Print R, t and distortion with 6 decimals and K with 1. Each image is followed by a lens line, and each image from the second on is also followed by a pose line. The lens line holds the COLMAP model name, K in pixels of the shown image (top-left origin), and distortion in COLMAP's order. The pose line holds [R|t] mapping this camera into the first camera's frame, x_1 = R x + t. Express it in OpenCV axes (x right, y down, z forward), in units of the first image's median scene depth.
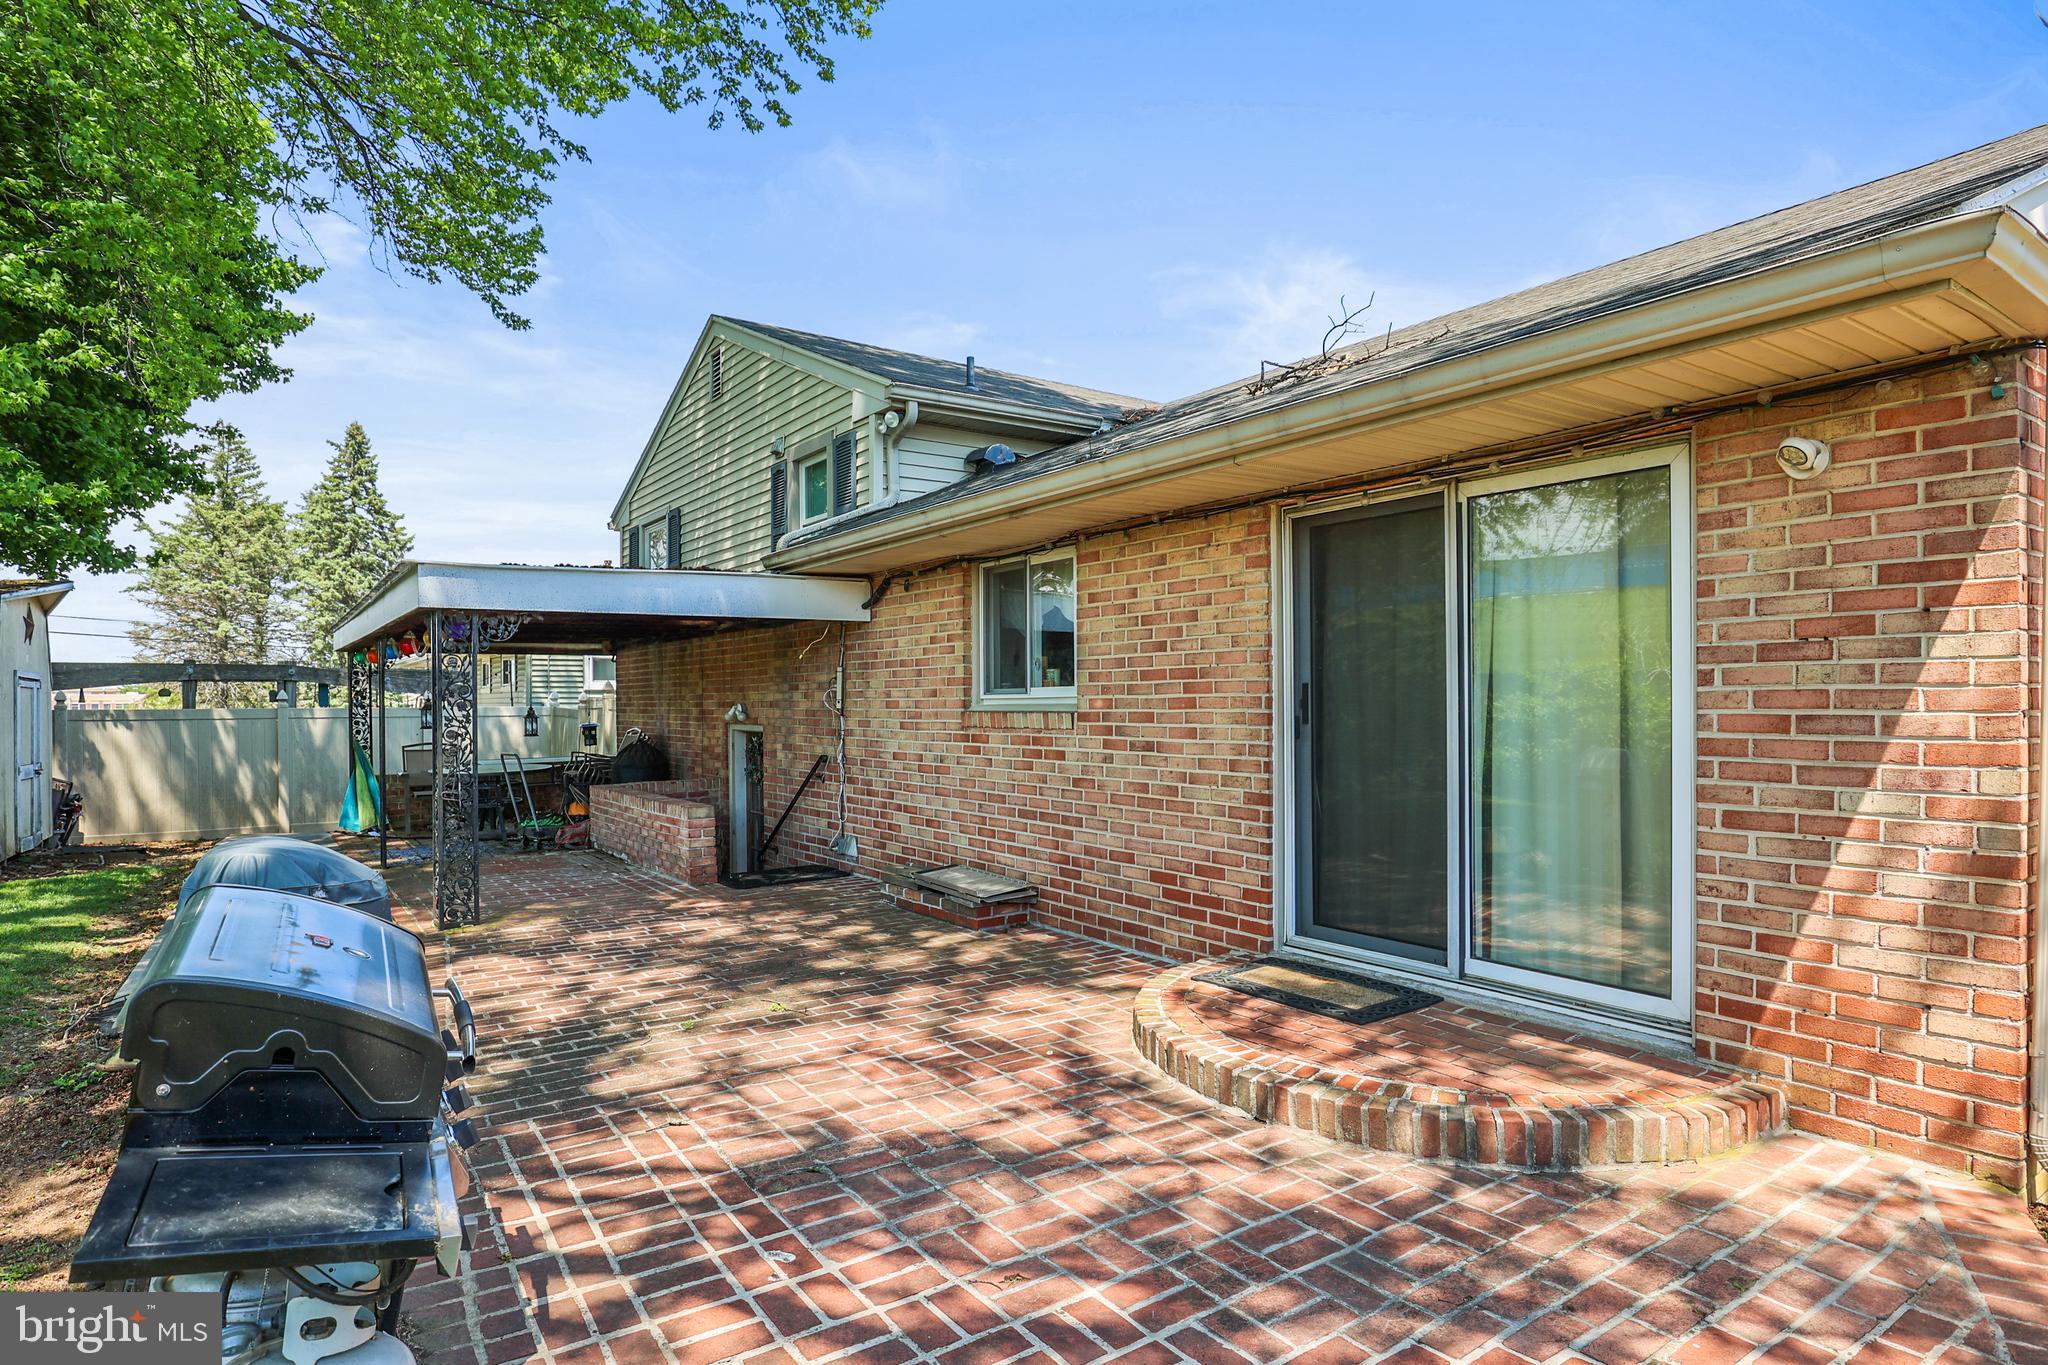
lens RADIAL K [[1150.8, 0, 1041.5], [0, 1150.8, 717.9], [0, 0, 1]] dist [-0.014171, 0.001532]
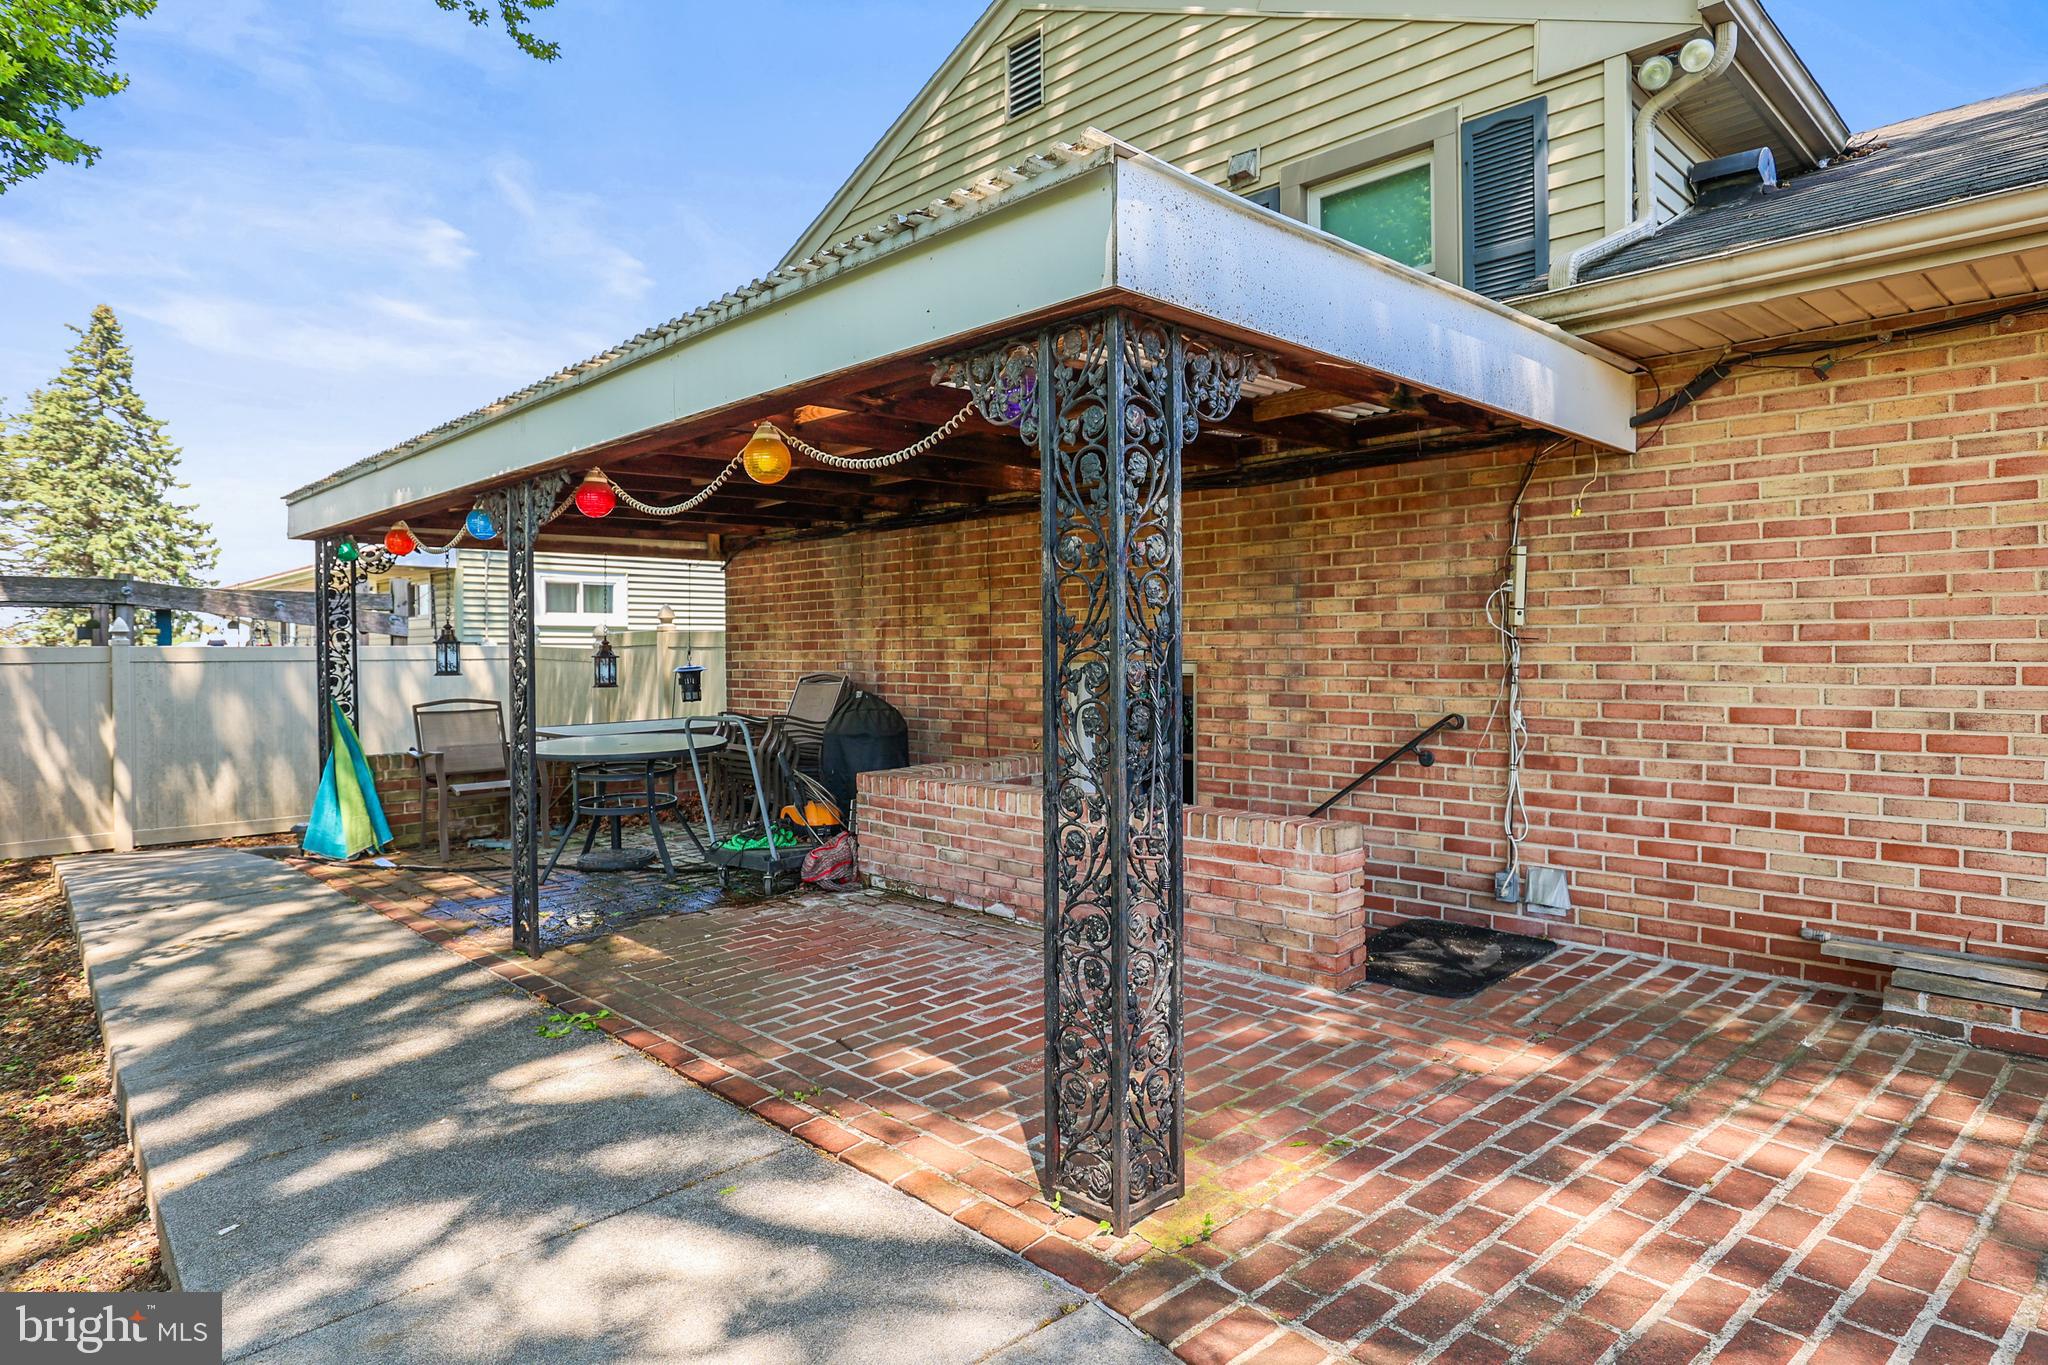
lens RADIAL K [[1150.8, 0, 1025.2], [0, 1150.8, 669.7], [0, 0, 1]] dist [-0.014171, 0.001532]
pose [[0.986209, -0.003836, 0.165458, -0.231683], [0.003791, 0.999993, 0.000589, 0.005231], [-0.165459, 0.000046, 0.986217, 0.250636]]
